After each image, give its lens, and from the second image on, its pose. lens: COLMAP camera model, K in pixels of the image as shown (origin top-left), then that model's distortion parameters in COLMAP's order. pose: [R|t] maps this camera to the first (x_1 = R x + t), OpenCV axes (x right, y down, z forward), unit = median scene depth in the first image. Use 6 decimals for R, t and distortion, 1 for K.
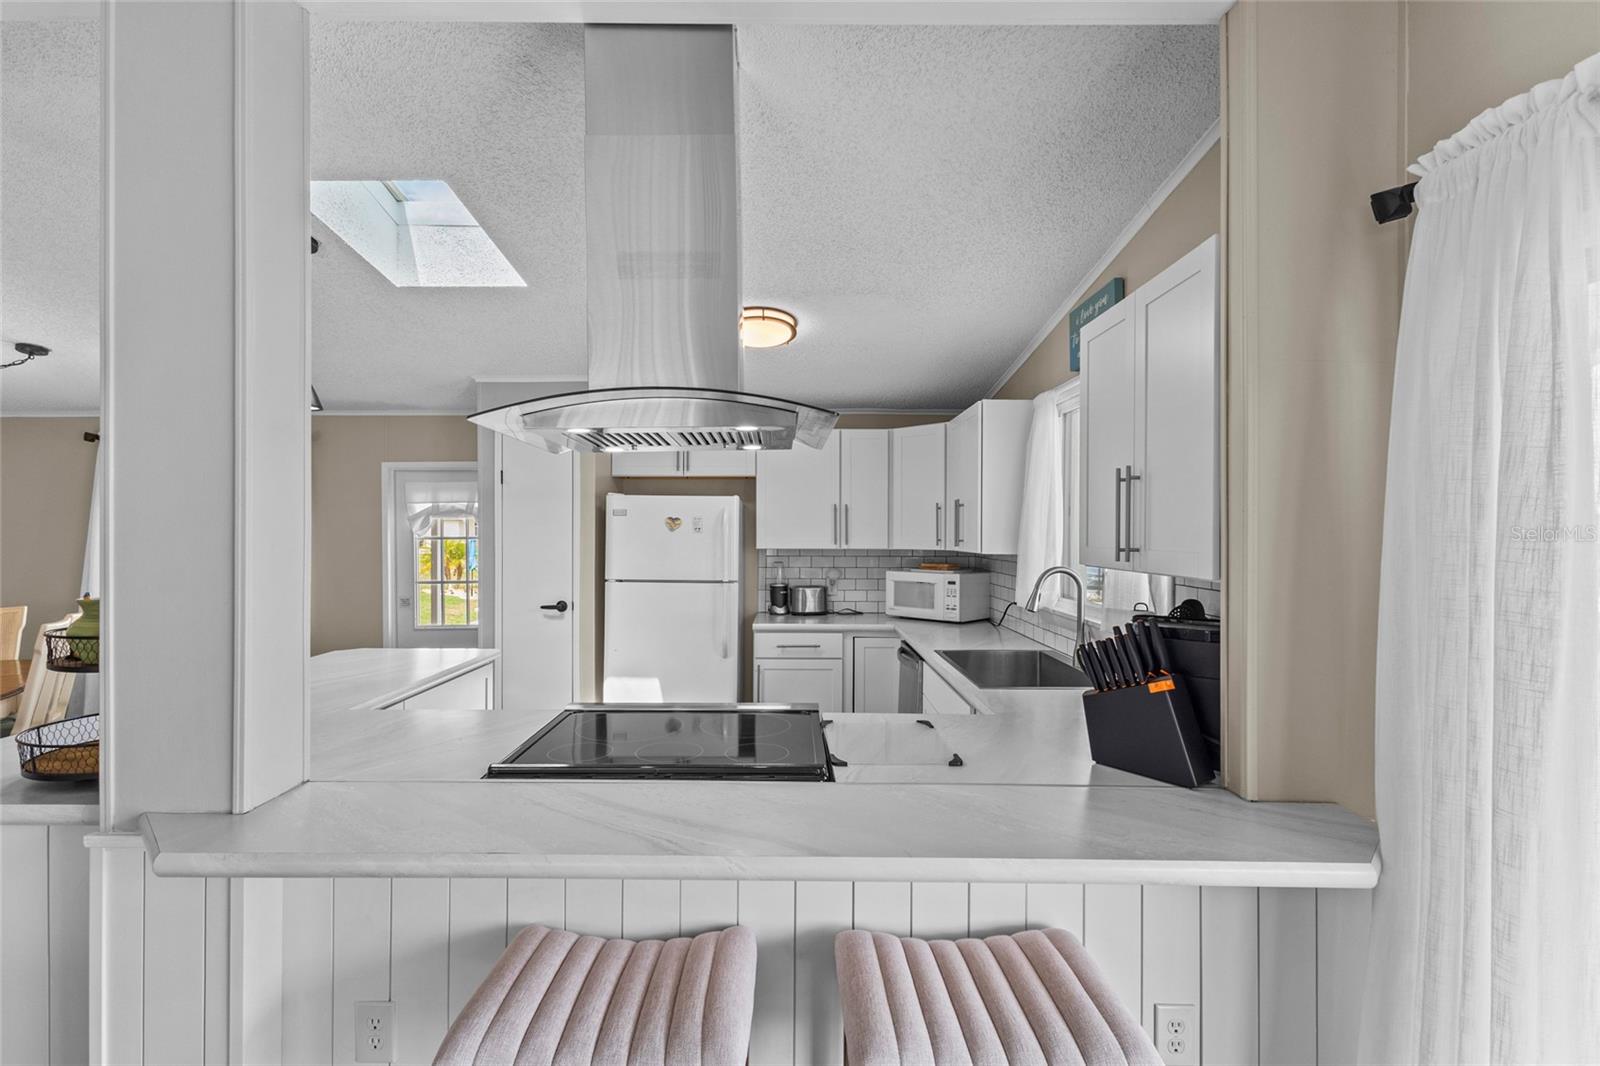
lens RADIAL K [[735.6, 0, 793.4], [0, 735.6, 530.8], [0, 0, 1]] dist [0.002784, 0.000073]
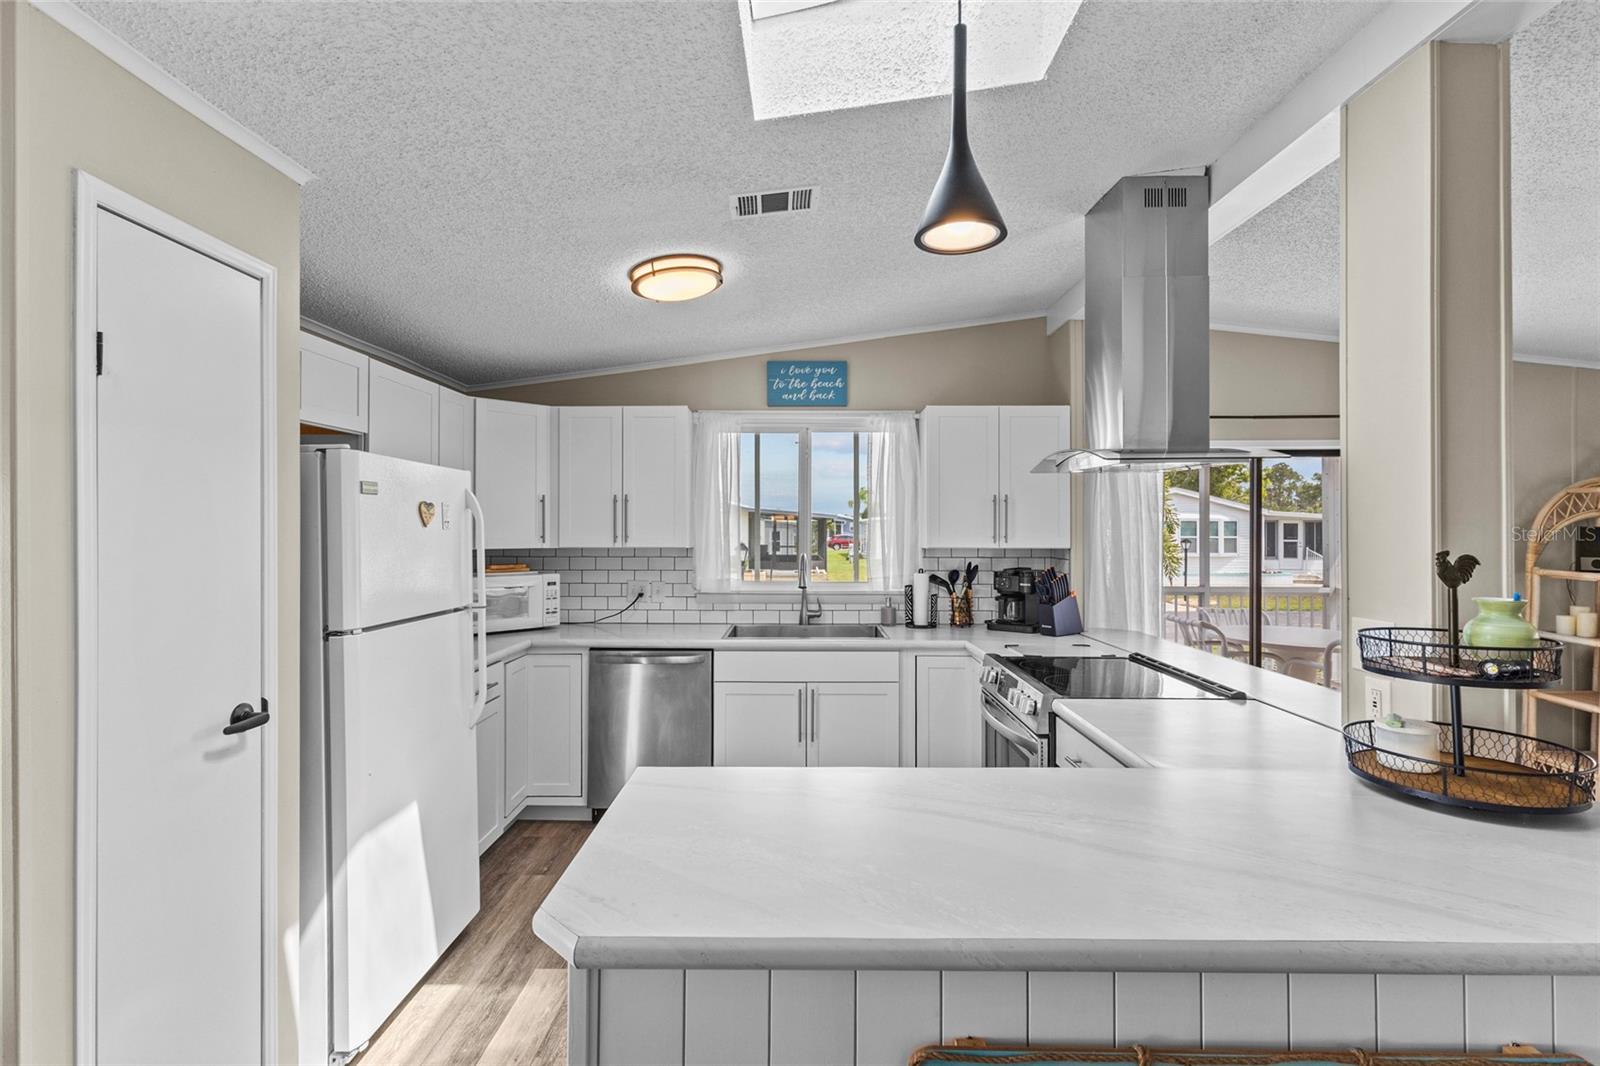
lens RADIAL K [[735.0, 0, 799.6], [0, 735.0, 526.9], [0, 0, 1]] dist [0.001959, 0.000345]
pose [[0.006927, 0.000800, 0.999976, -0.704218], [-0.001660, 0.999998, -0.000788, 0.000674], [-0.999975, -0.001655, 0.006928, 0.700233]]
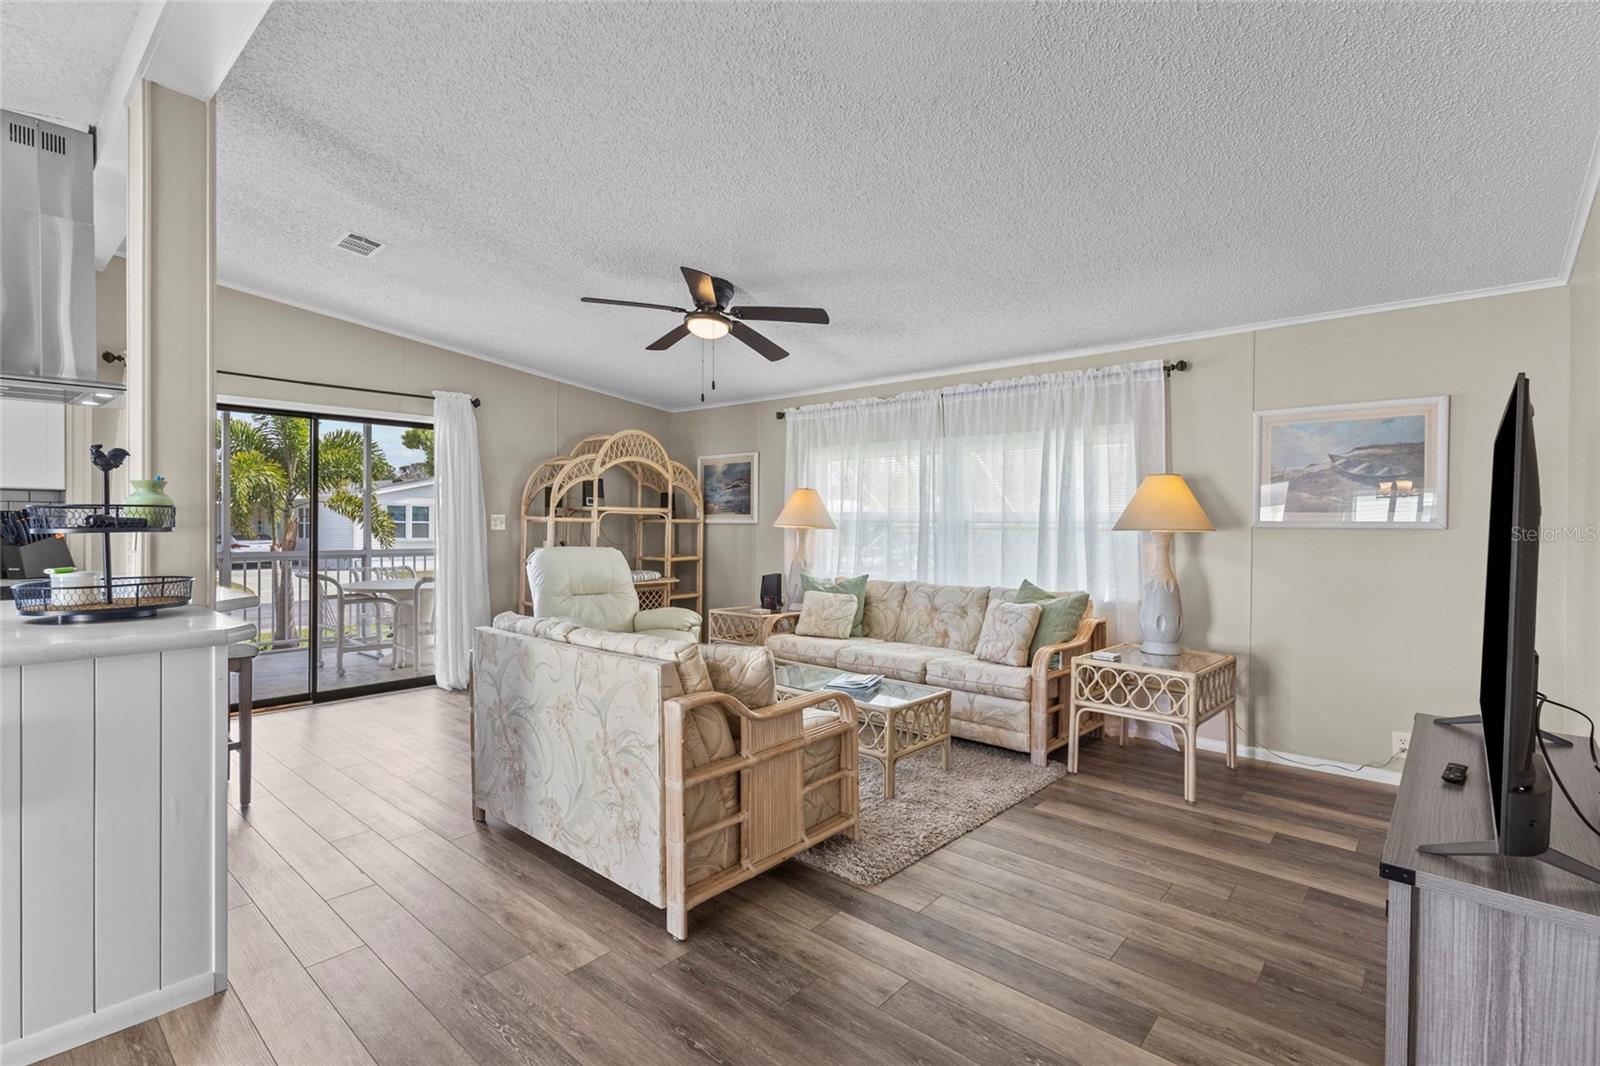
lens RADIAL K [[730.7, 0, 791.7], [0, 730.7, 528.3], [0, 0, 1]] dist [0.001811, 0.000365]
pose [[-0.754154, -0.010520, 0.656613, -1.018513], [-0.006322, 0.999942, 0.008759, 0.059912], [-0.656667, 0.002454, -0.754177, 0.458077]]
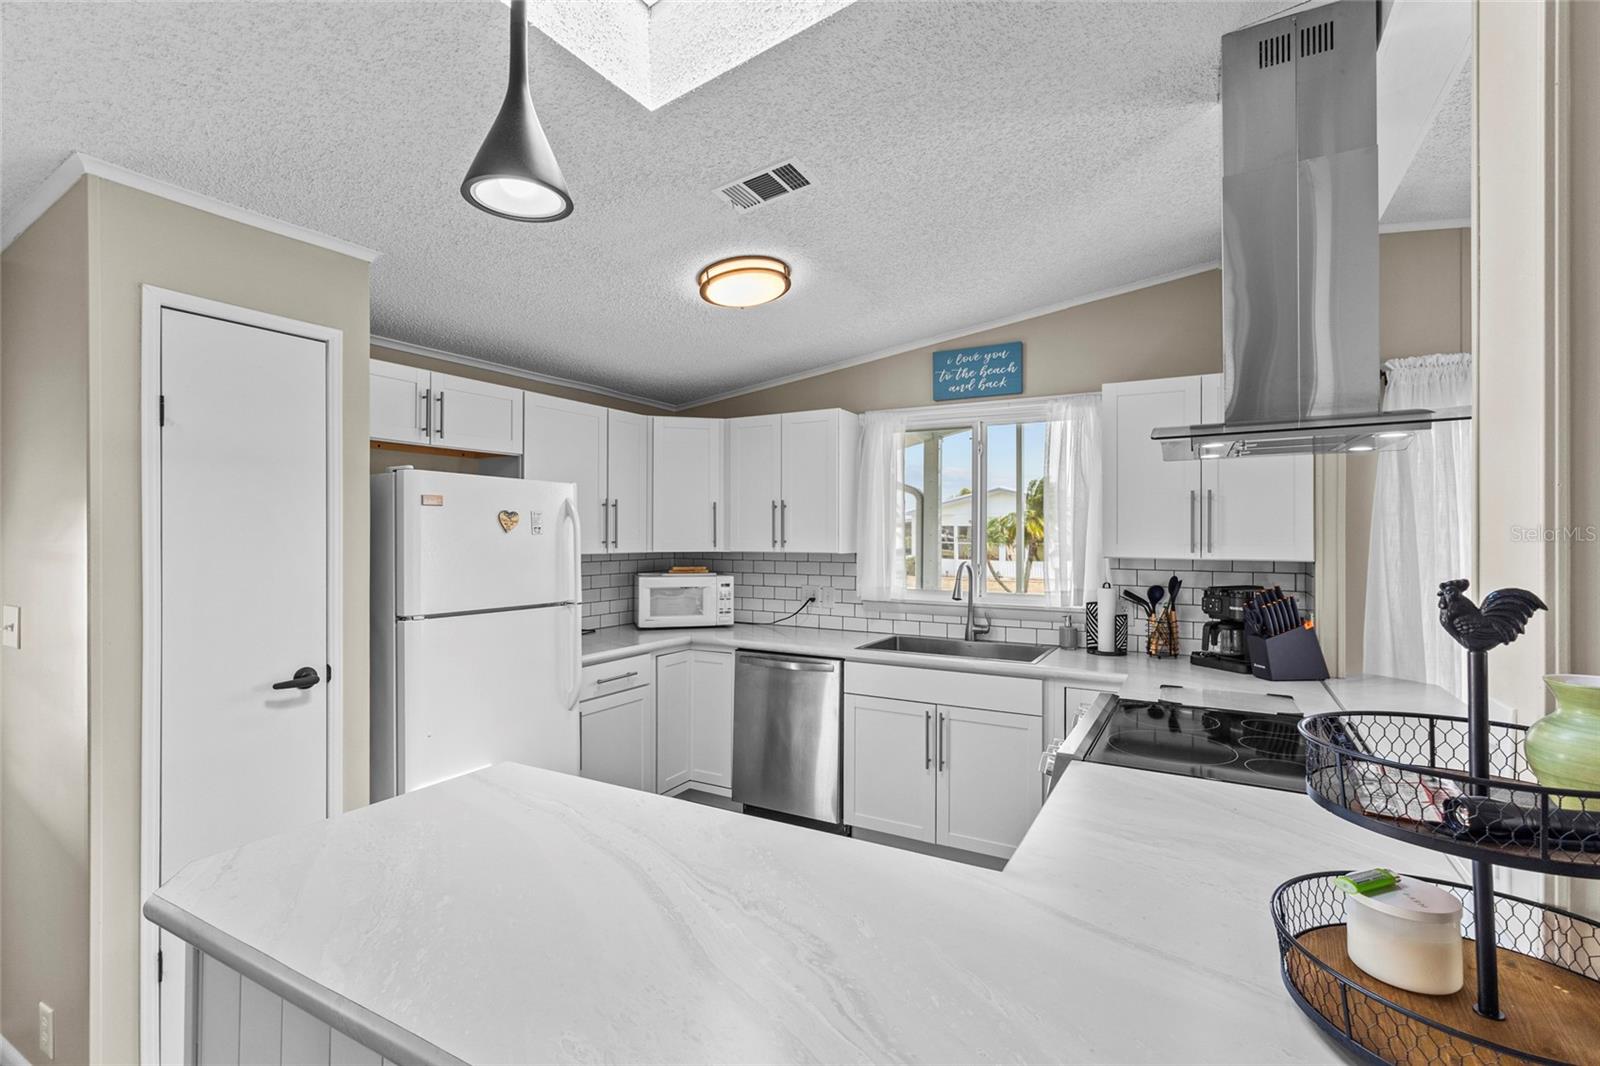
lens RADIAL K [[734.2, 0, 800.0], [0, 734.2, 533.0], [0, 0, 1]] dist [0.002119, 0.000550]
pose [[0.490675, -0.001411, 0.871342, -0.591904], [-0.001259, 0.999996, 0.002328, -0.000648], [-0.871342, -0.002240, 0.490672, 0.447140]]
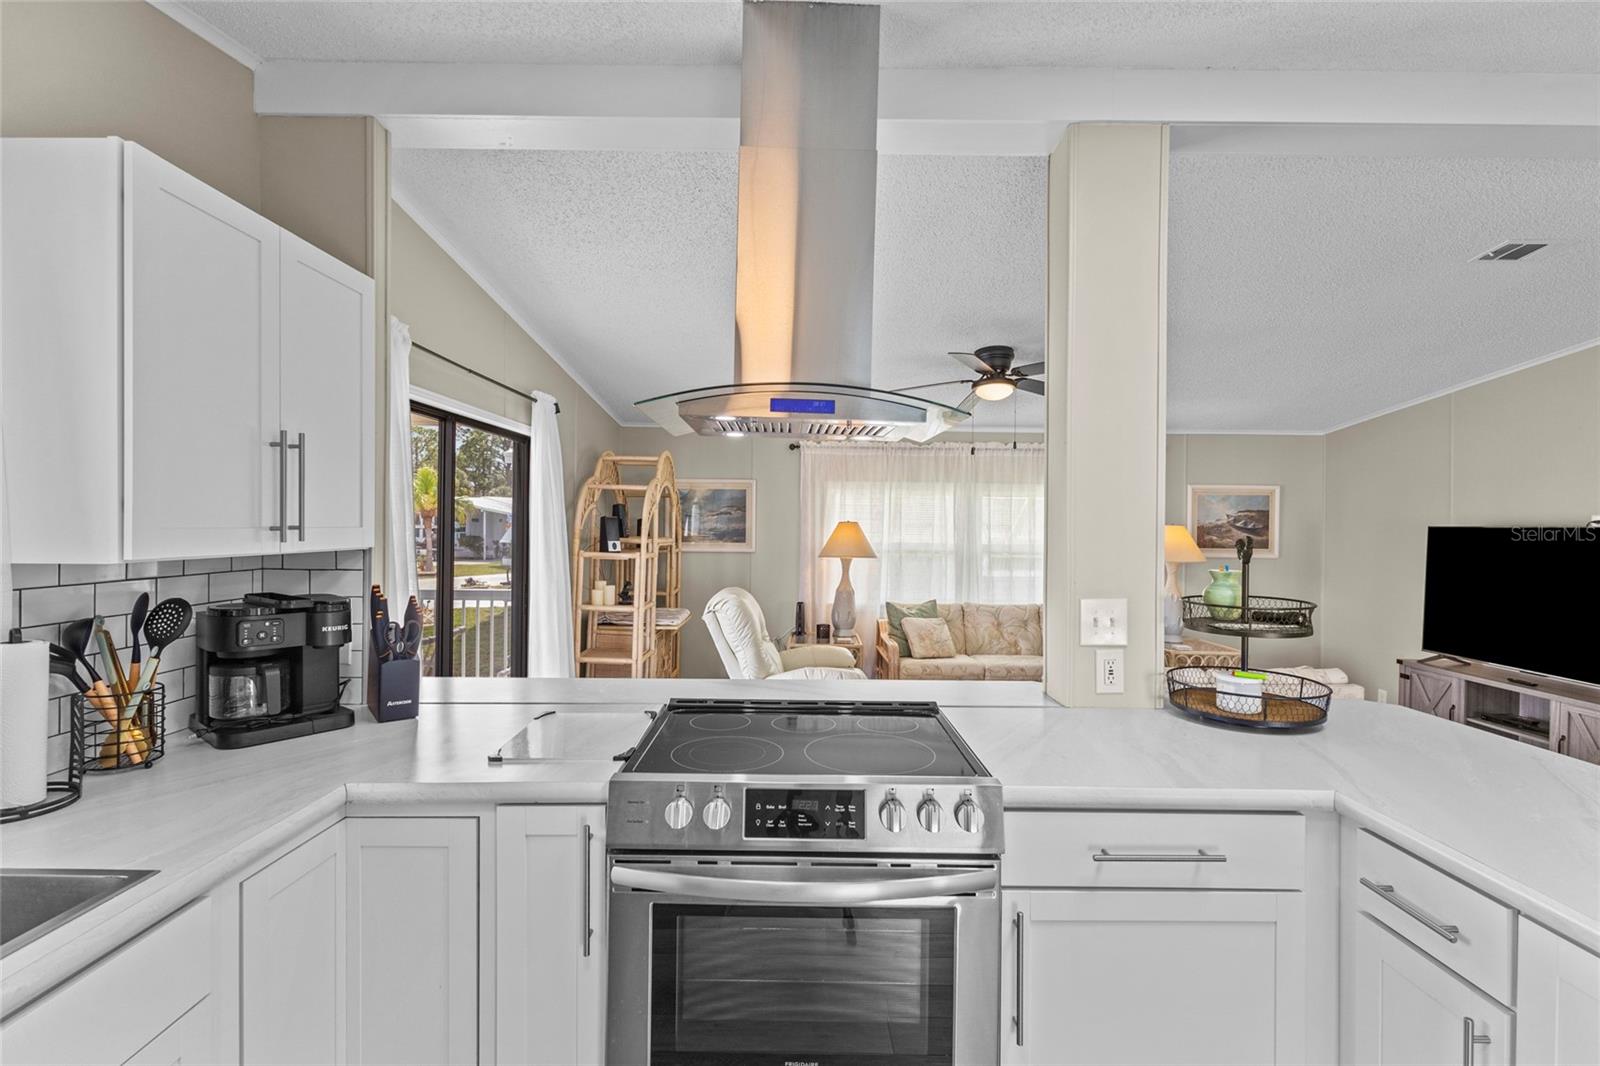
lens RADIAL K [[730.7, 0, 791.7], [0, 730.7, 528.3], [0, 0, 1]] dist [0.001811, 0.000365]
pose [[-0.999917, -0.011975, 0.004729, -0.067268], [-0.011947, 0.999912, 0.005767, 0.006489], [-0.004798, 0.005710, -0.999972, 0.855919]]
